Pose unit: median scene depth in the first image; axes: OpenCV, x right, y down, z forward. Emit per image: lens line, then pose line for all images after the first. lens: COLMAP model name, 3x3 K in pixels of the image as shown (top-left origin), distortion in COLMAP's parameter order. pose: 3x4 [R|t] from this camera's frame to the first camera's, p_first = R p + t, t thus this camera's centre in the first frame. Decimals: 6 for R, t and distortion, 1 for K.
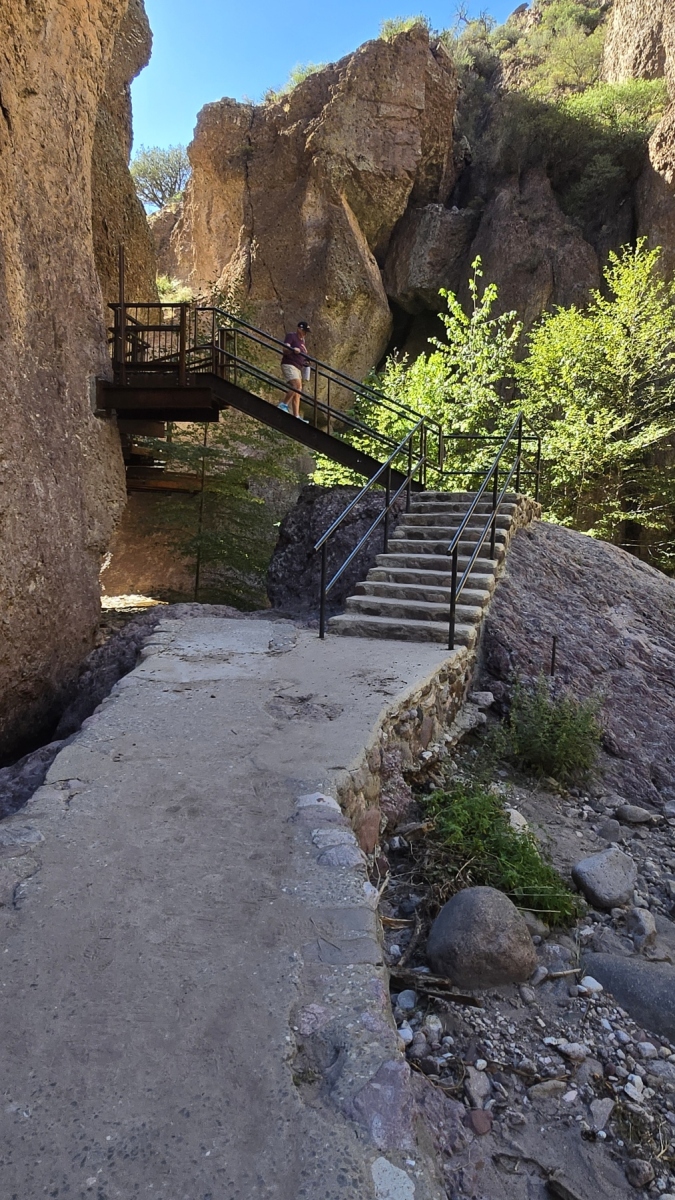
lens RADIAL K [[755.8, 0, 338.9], [0, 755.8, 598.4], [0, 0, 1]] dist [0.000825, -0.003148]
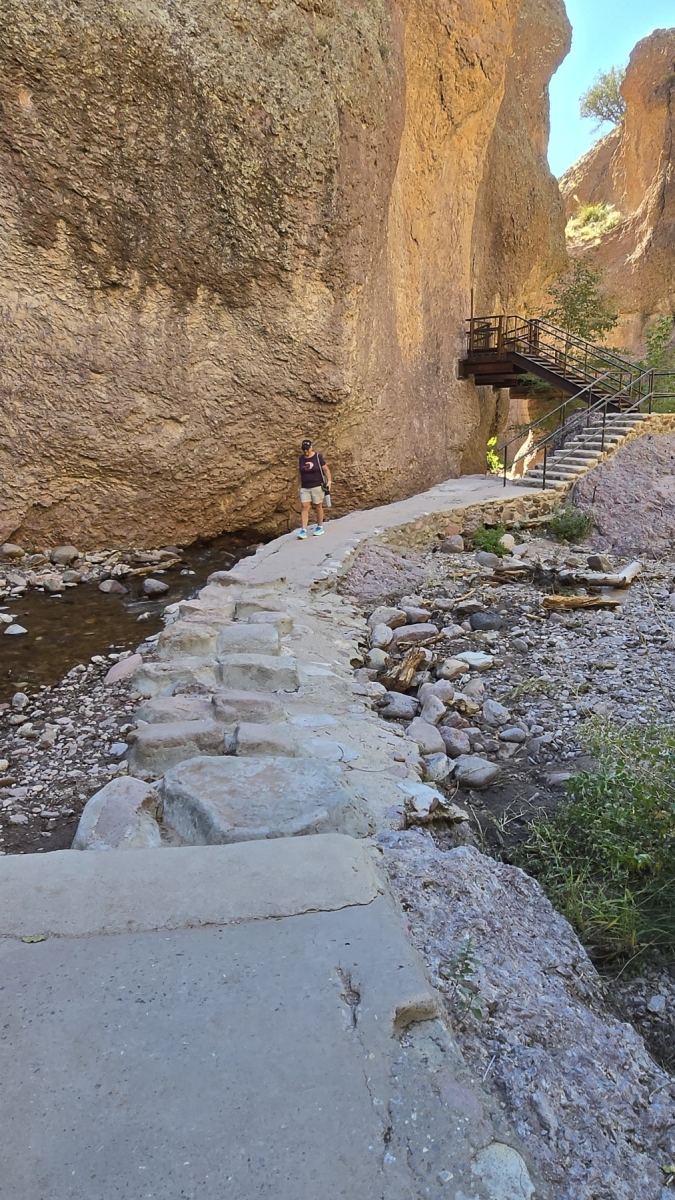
lens RADIAL K [[755.8, 0, 338.1], [0, 755.8, 600.5], [0, 0, 1]] dist [0.000825, -0.003148]
pose [[0.805803, 0.097720, -0.584066, 0.635152], [-0.011894, 0.988763, 0.149020, 0.037392], [0.592065, -0.113134, 0.797910, -0.822512]]
